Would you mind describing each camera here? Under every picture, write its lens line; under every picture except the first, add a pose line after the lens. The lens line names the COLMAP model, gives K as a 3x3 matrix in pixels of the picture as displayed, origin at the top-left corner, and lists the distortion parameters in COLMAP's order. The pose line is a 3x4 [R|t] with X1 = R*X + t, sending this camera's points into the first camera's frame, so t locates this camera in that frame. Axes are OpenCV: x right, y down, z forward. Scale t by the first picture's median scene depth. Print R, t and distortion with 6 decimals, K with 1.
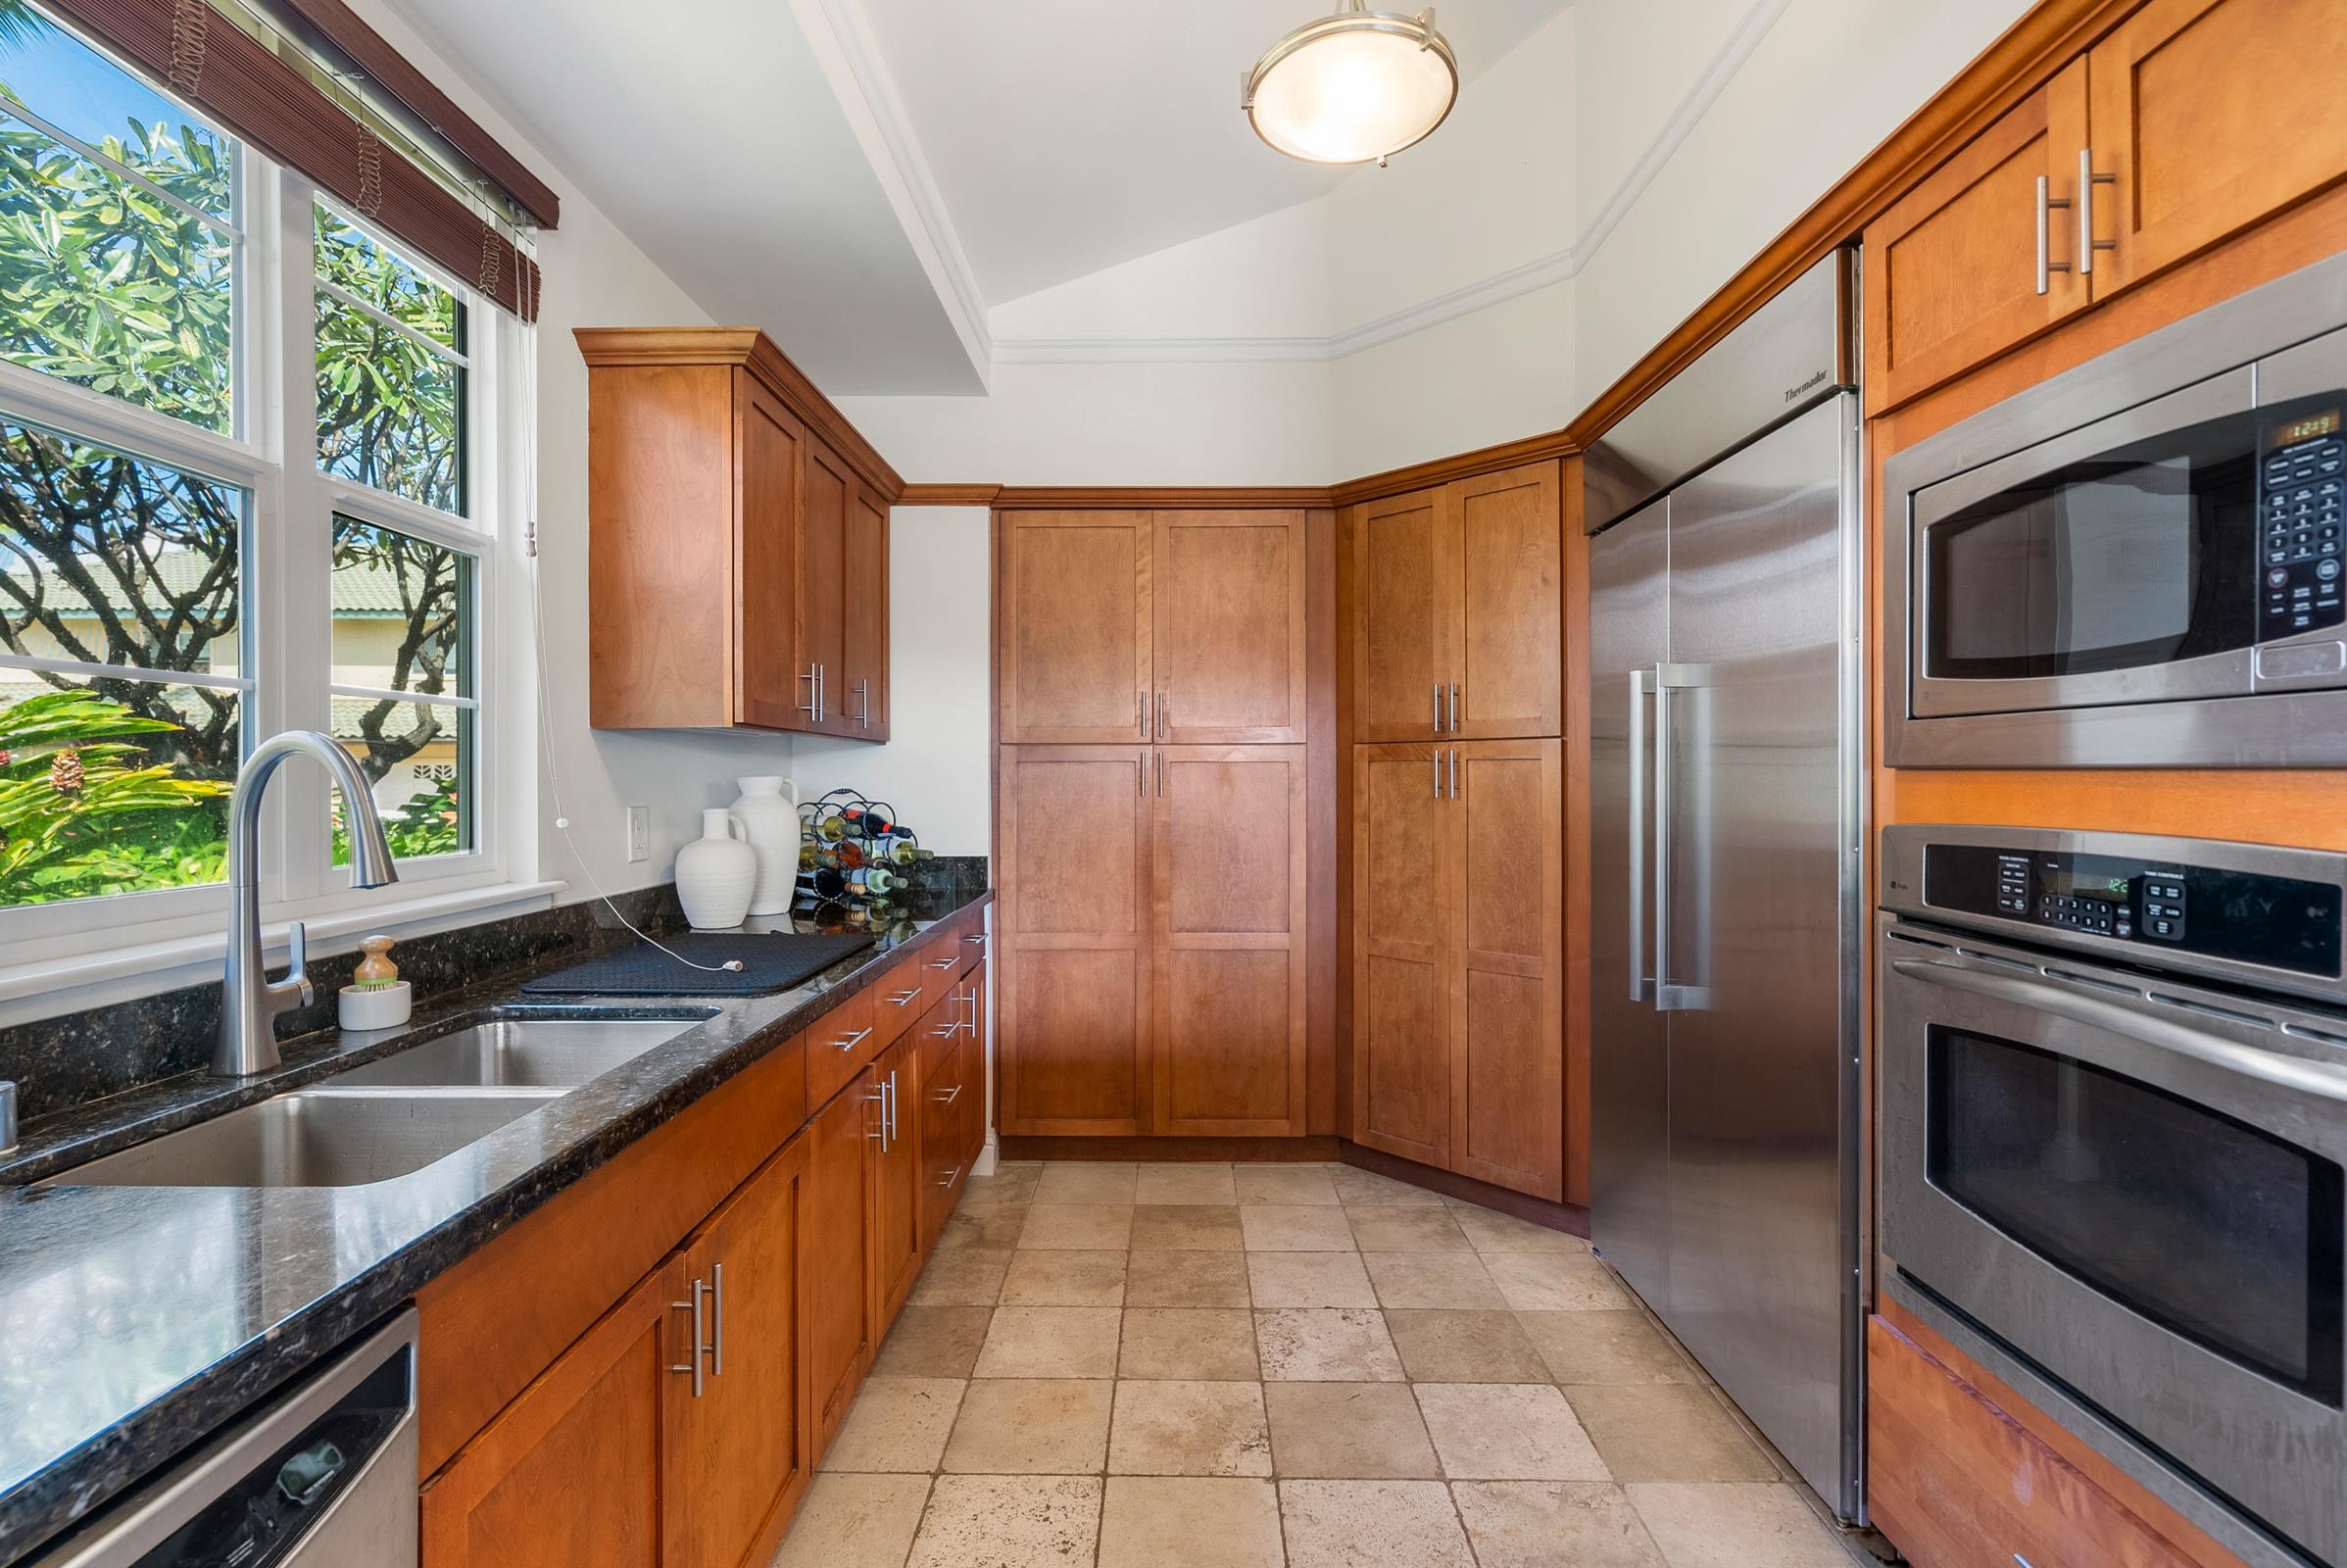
lens RADIAL K [[1059.0, 0, 1169.9], [0, 1059.0, 775.7], [0, 0, 1]] dist [-0.001724, 0.000469]
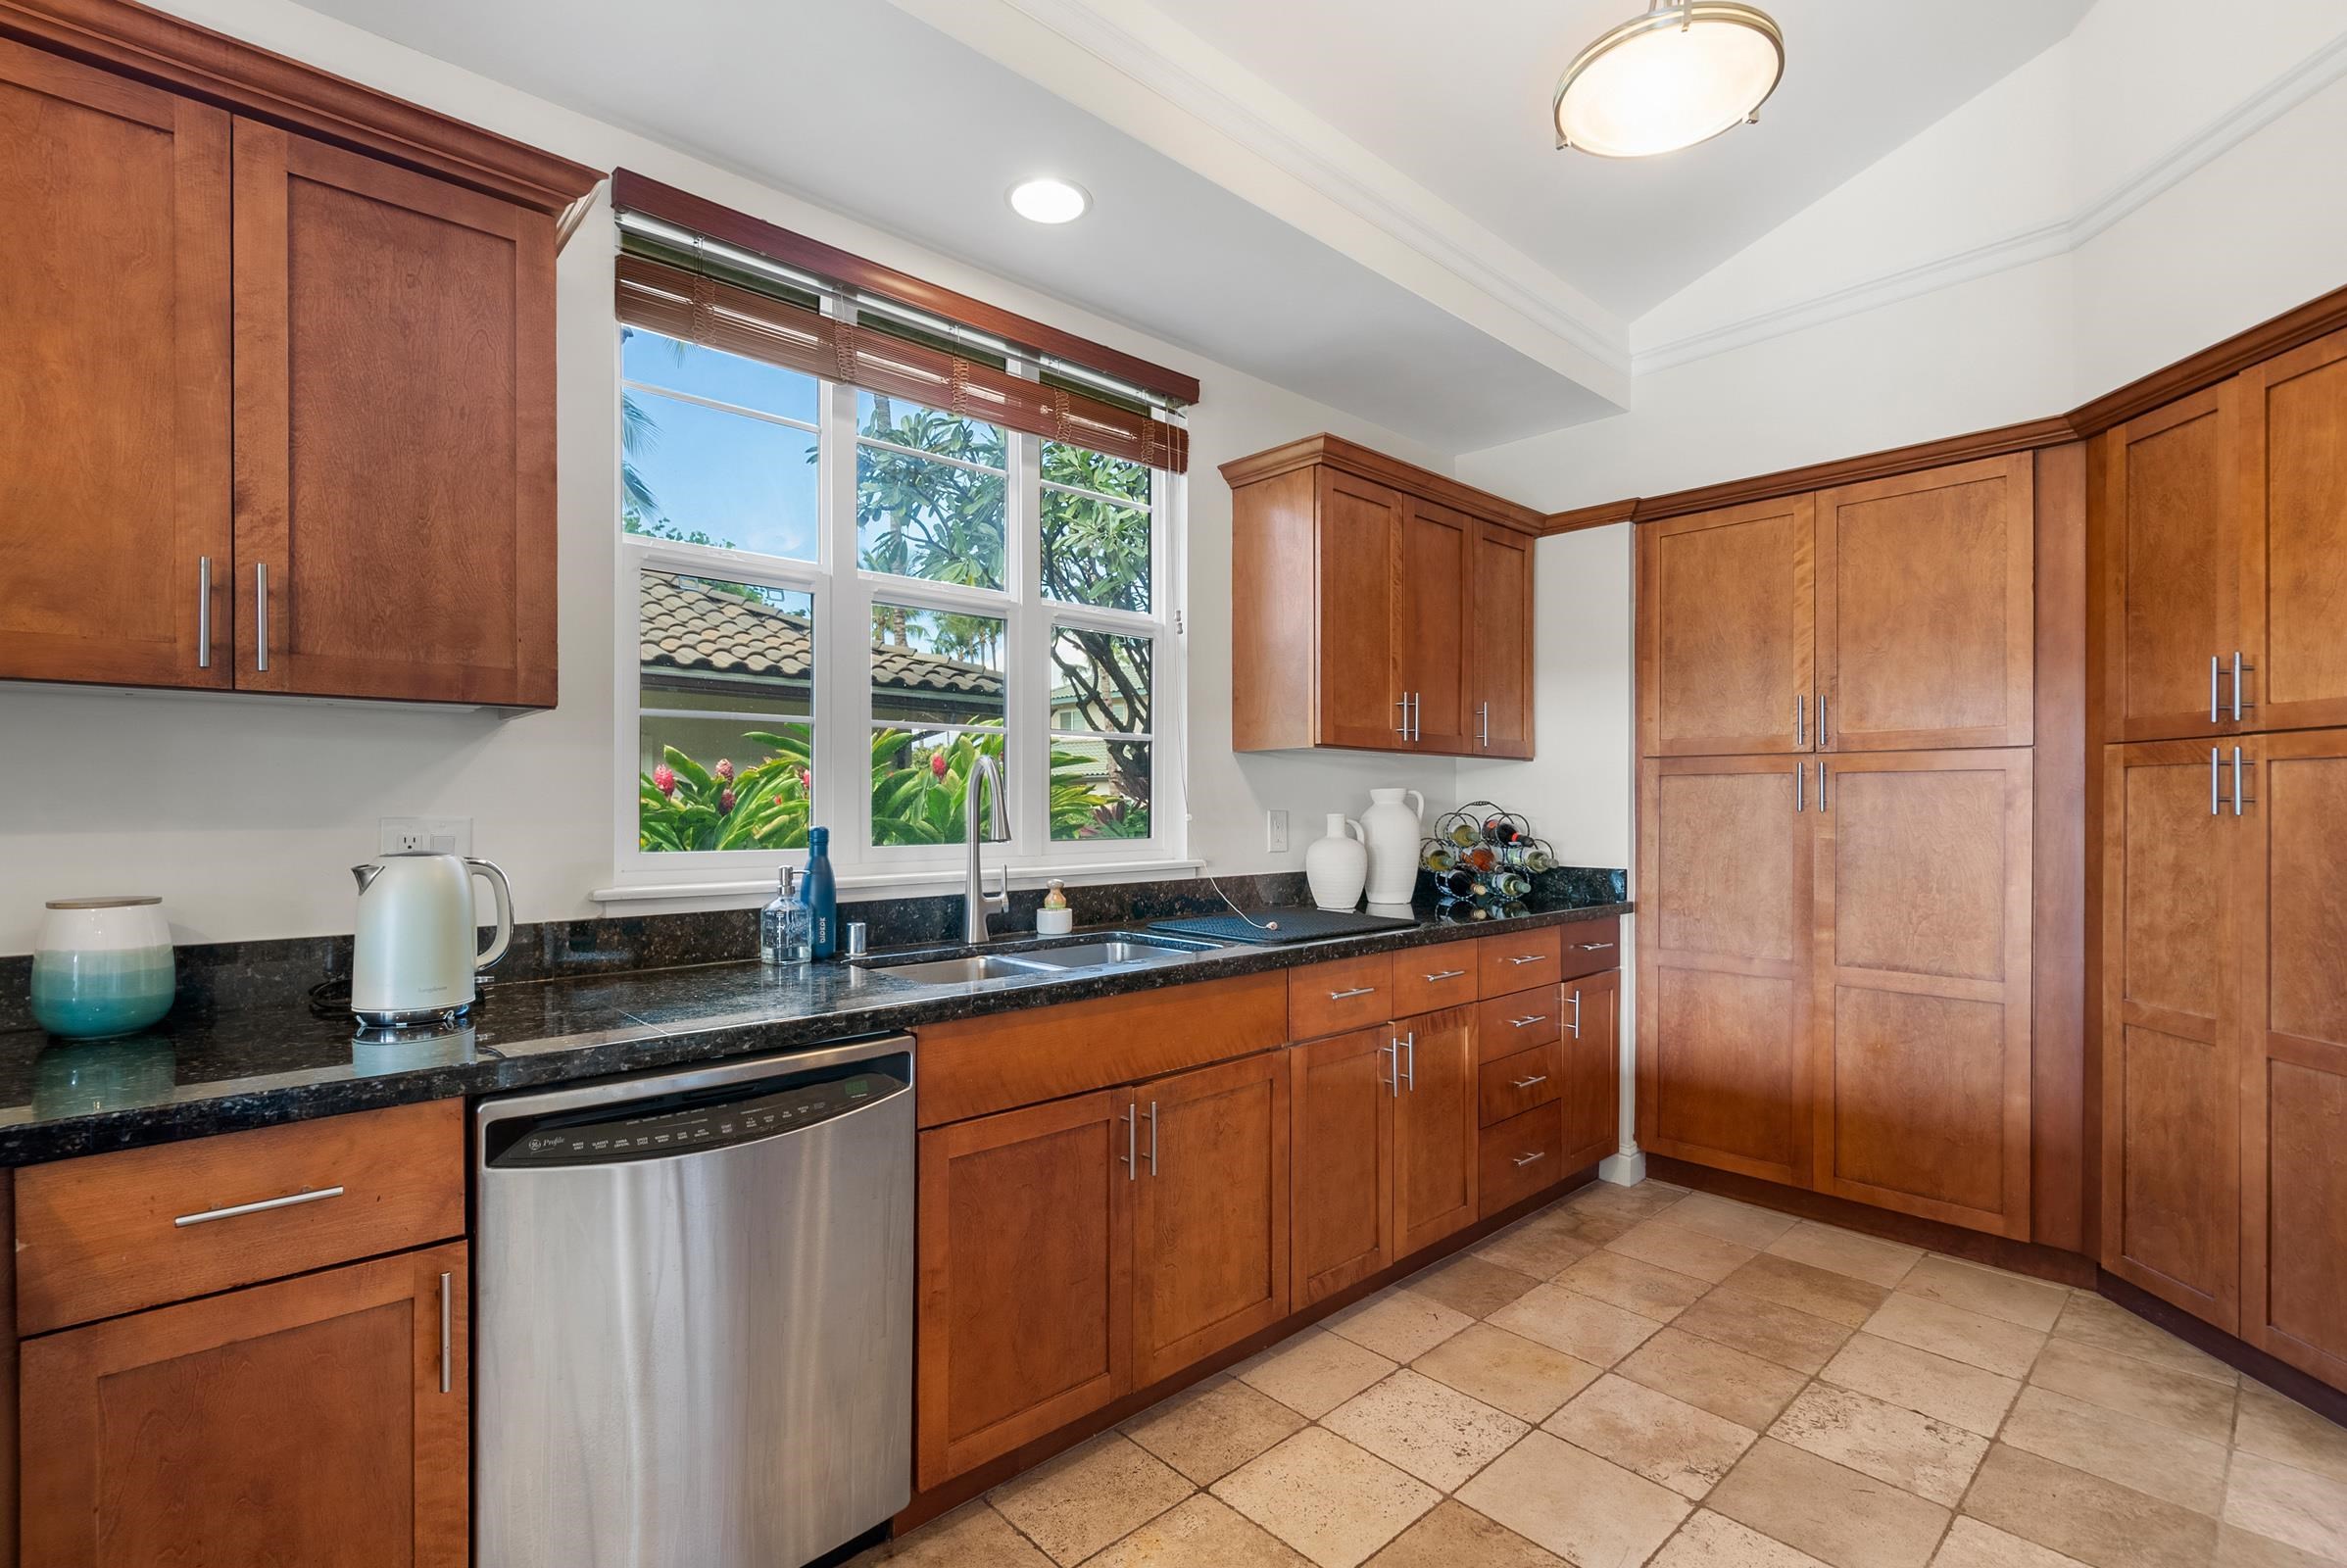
lens RADIAL K [[1072.9, 0, 1186.0], [0, 1072.9, 803.5], [0, 0, 1]] dist [0.000741, -0.000075]
pose [[0.694896, 0.002128, -0.719107, 0.276694], [-0.002093, 0.999997, 0.000938, 0.013605], [0.719107, 0.000853, 0.694899, -0.011446]]
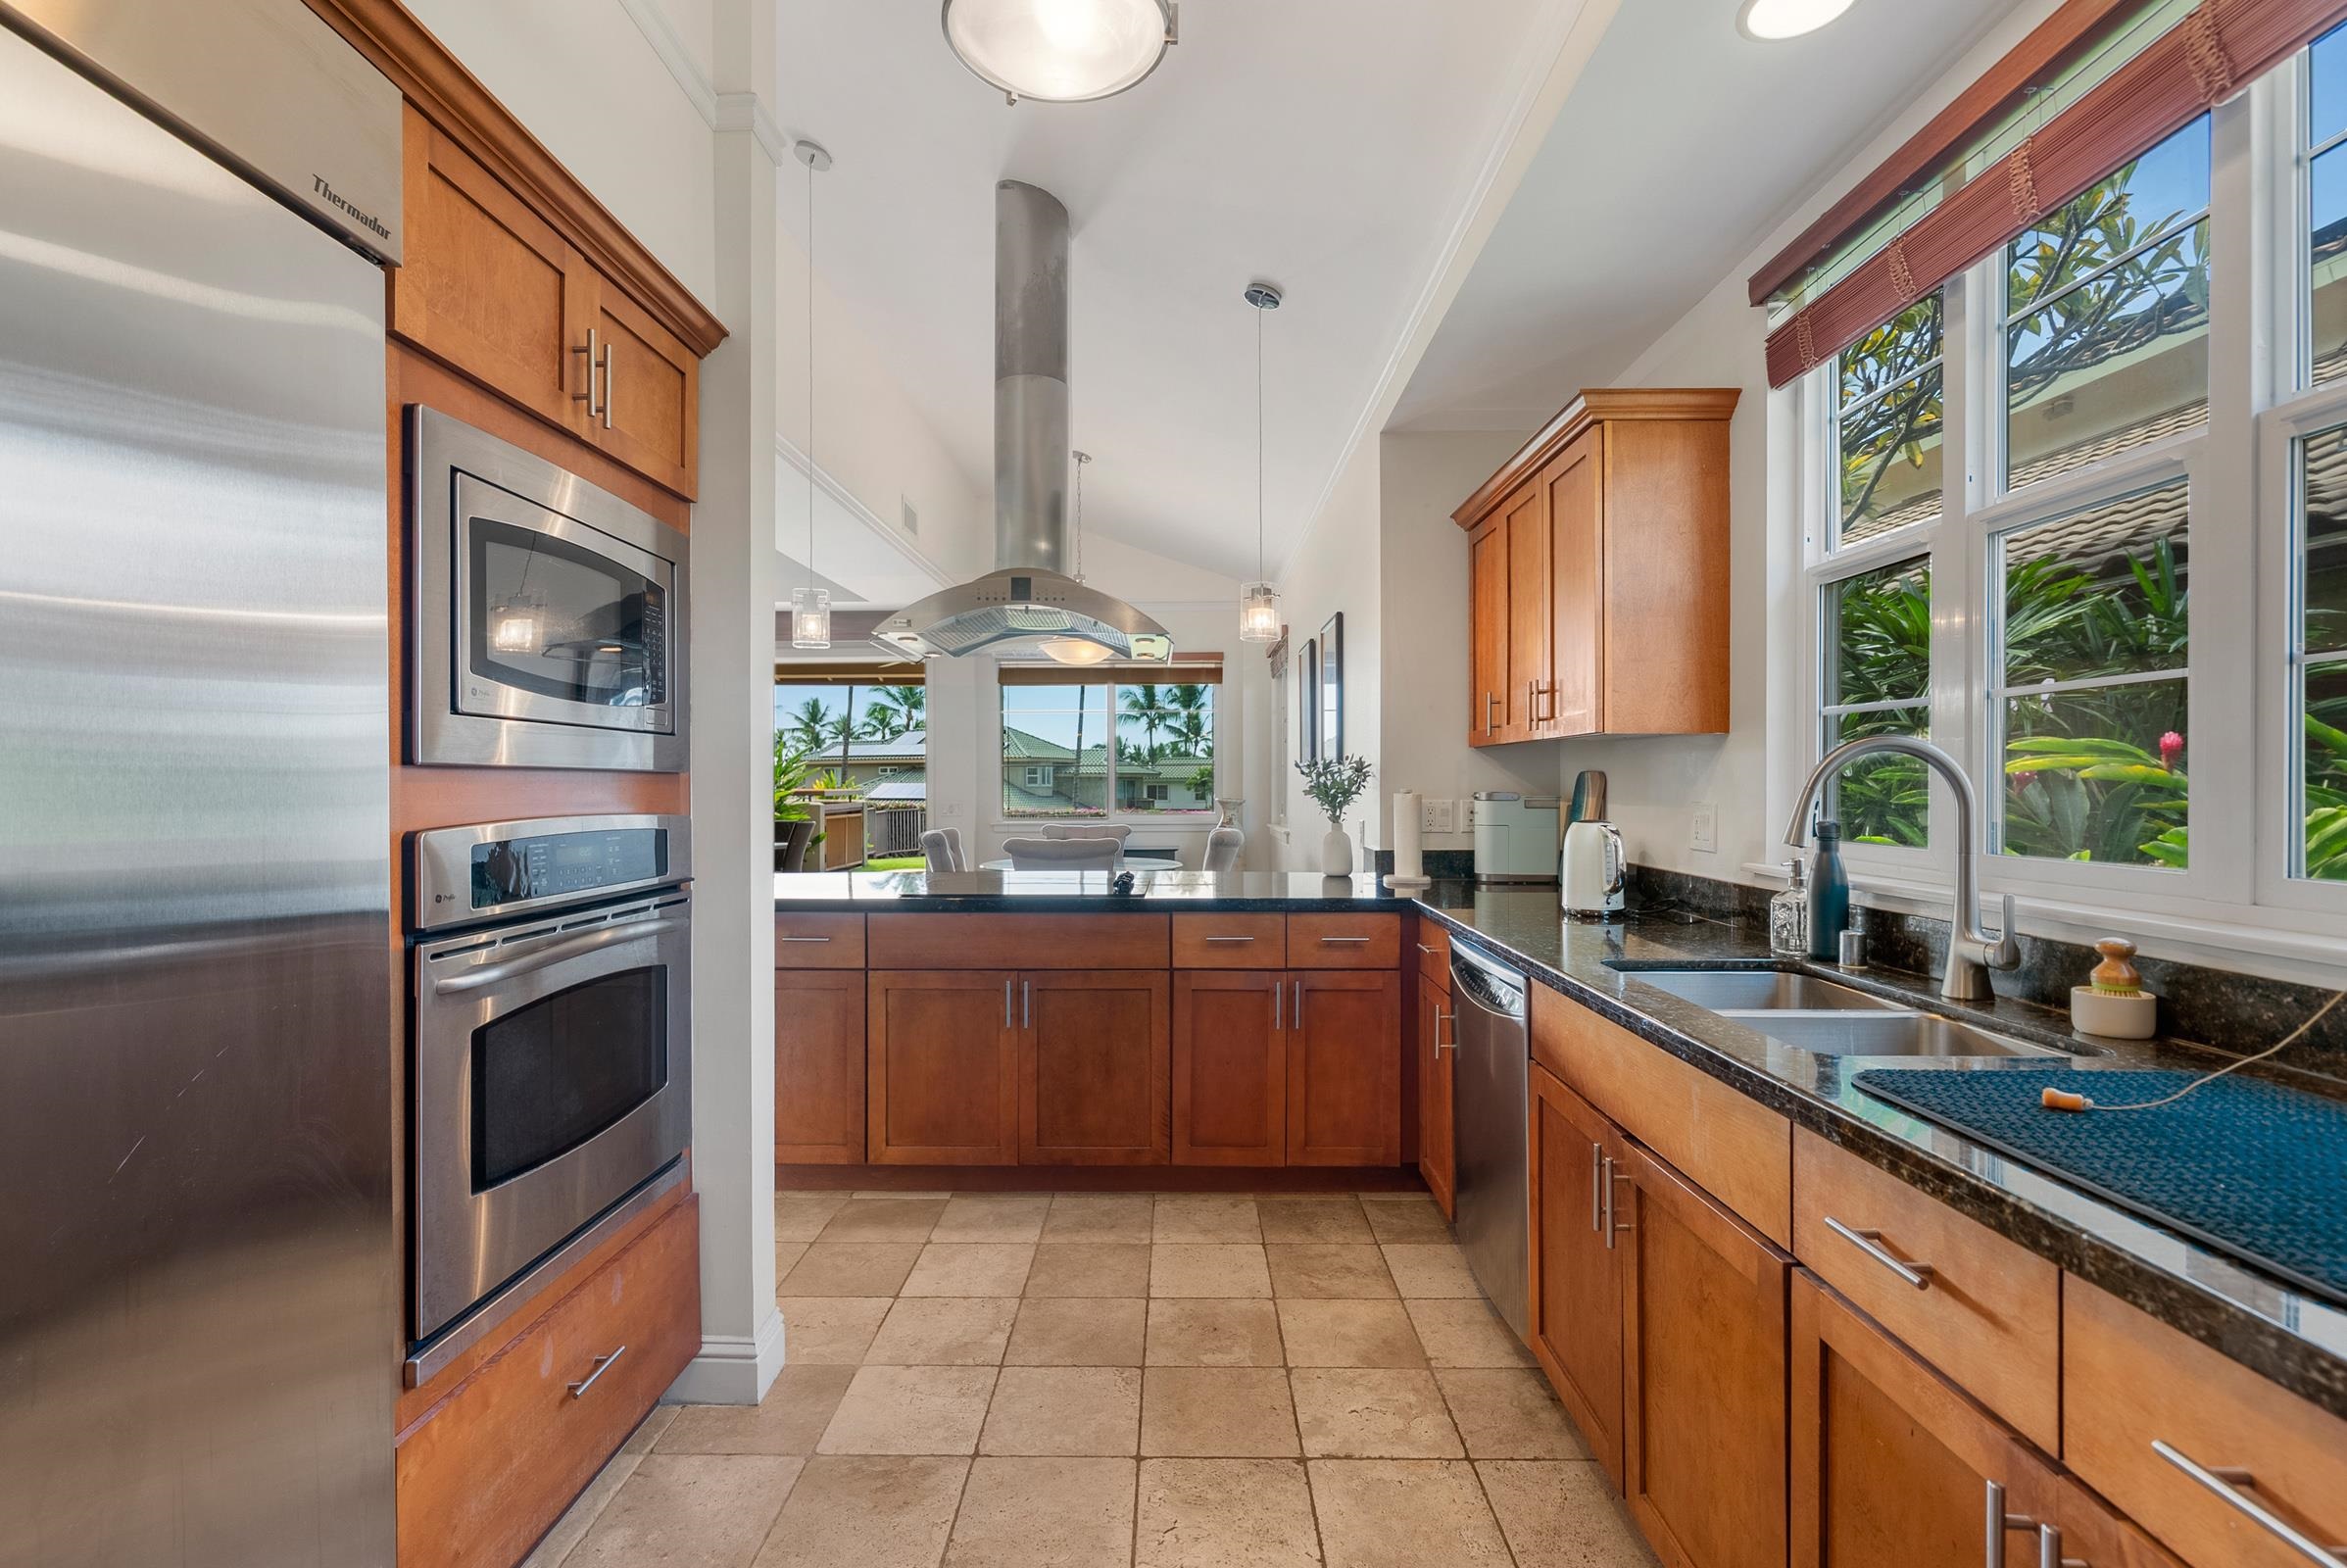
lens RADIAL K [[1059.0, 0, 1169.9], [0, 1059.0, 775.7], [0, 0, 1]] dist [-0.001724, 0.000469]
pose [[-0.999980, 0.003566, -0.005136, 0.038309], [0.003570, 0.999993, -0.000910, 0.001538], [0.005133, -0.000928, -0.999986, 0.888626]]
